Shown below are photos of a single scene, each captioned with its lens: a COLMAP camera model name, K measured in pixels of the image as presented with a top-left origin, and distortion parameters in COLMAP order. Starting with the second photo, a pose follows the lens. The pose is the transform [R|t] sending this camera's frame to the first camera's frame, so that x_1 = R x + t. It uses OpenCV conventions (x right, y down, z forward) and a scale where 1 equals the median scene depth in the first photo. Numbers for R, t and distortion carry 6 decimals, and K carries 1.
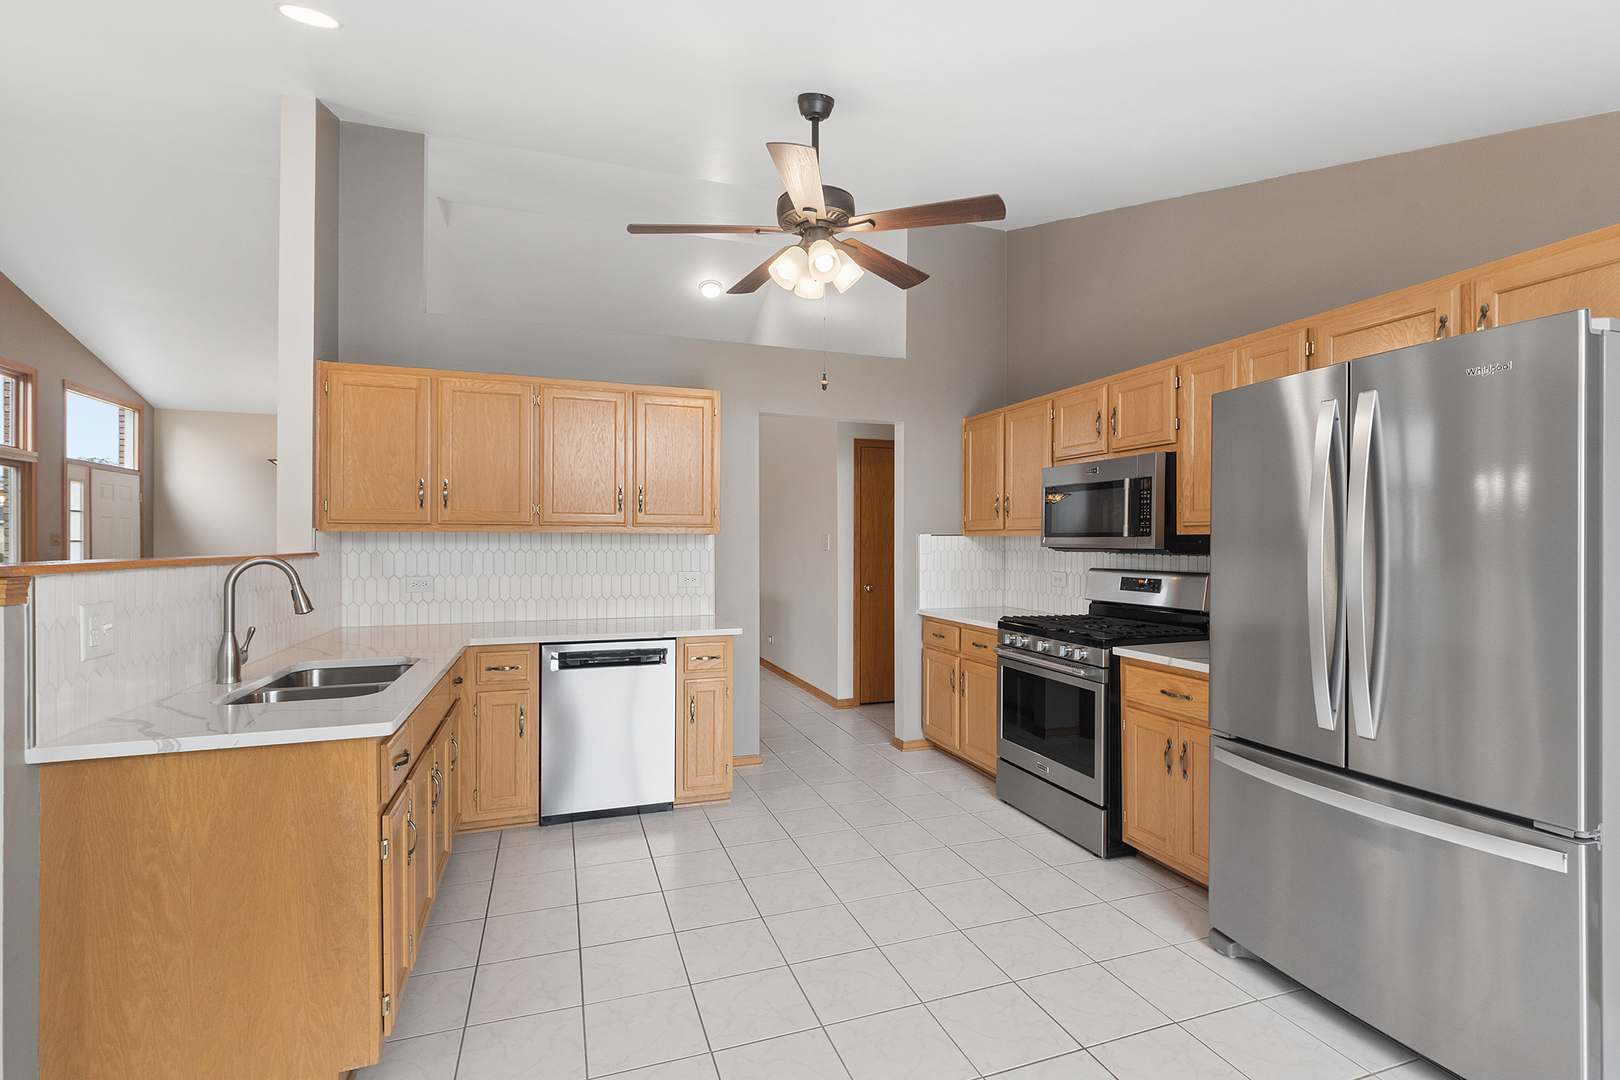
lens RADIAL K [[717.3, 0, 812.2], [0, 717.3, 543.9], [0, 0, 1]] dist [-0.000392, -0.000091]
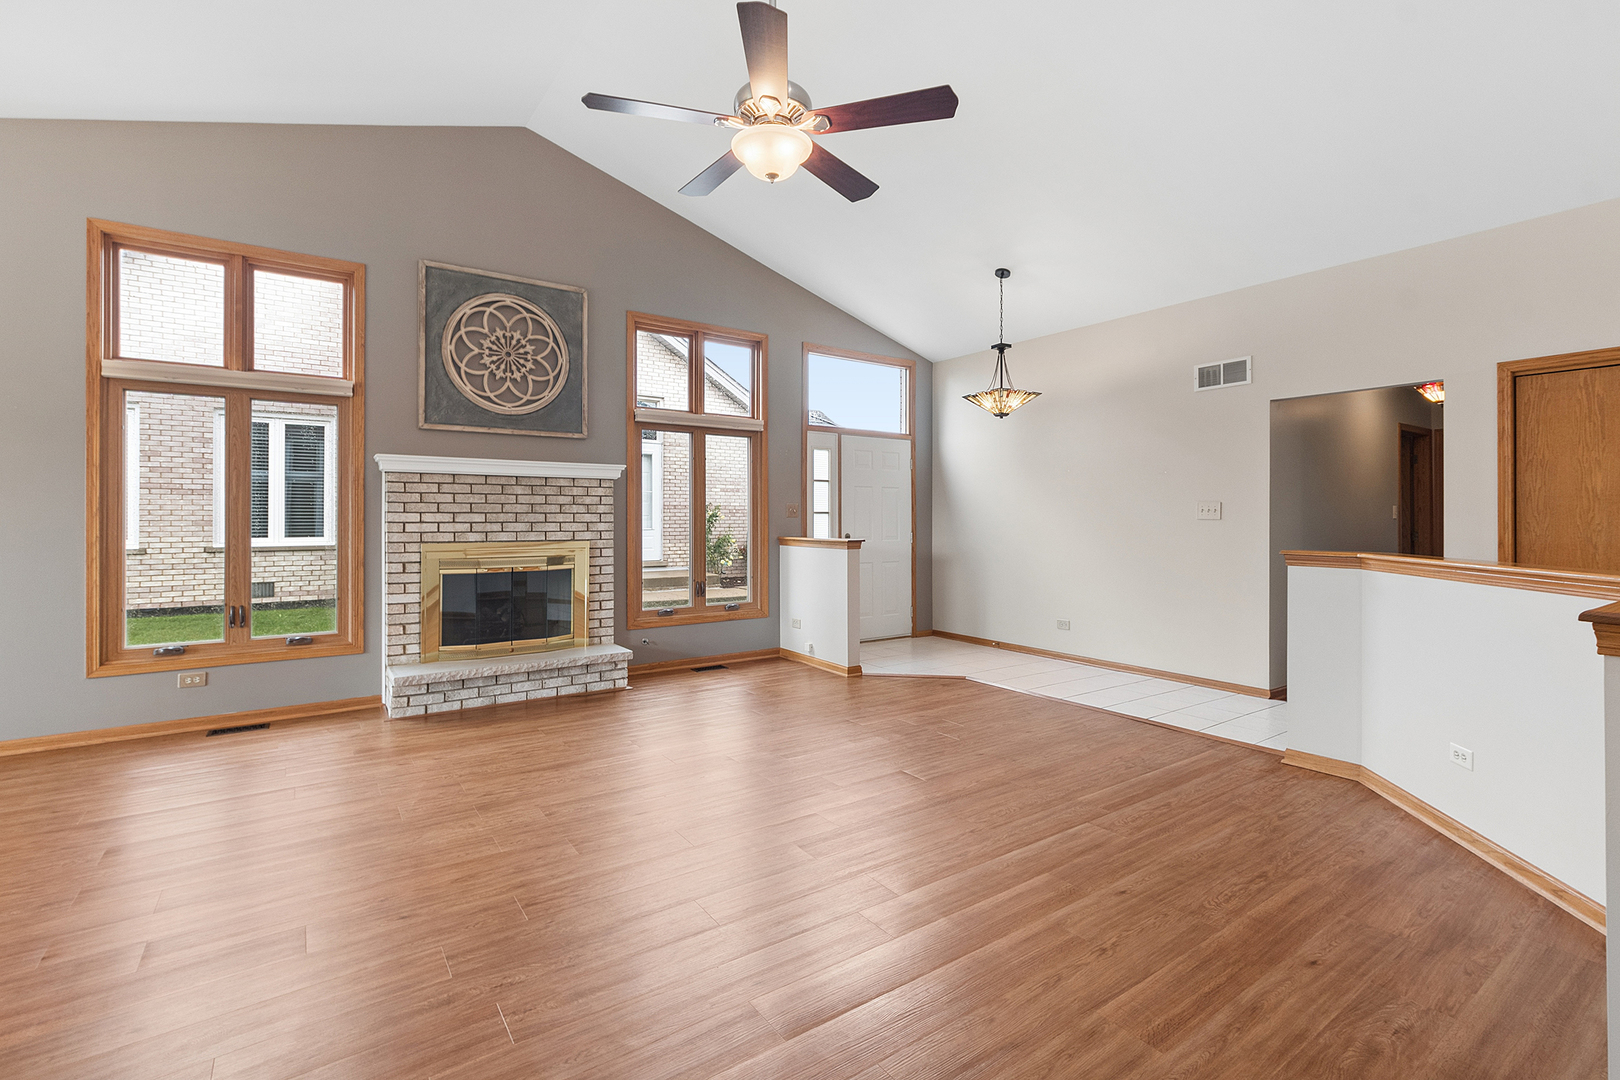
lens RADIAL K [[725.2, 0, 801.3], [0, 725.2, 518.8], [0, 0, 1]] dist [-0.001947, -0.000515]
pose [[0.256270, 0.000270, -0.966605, -0.114804], [-0.001837, 0.999998, -0.000208, 0.004690], [0.966603, 0.001829, 0.256270, 0.731919]]
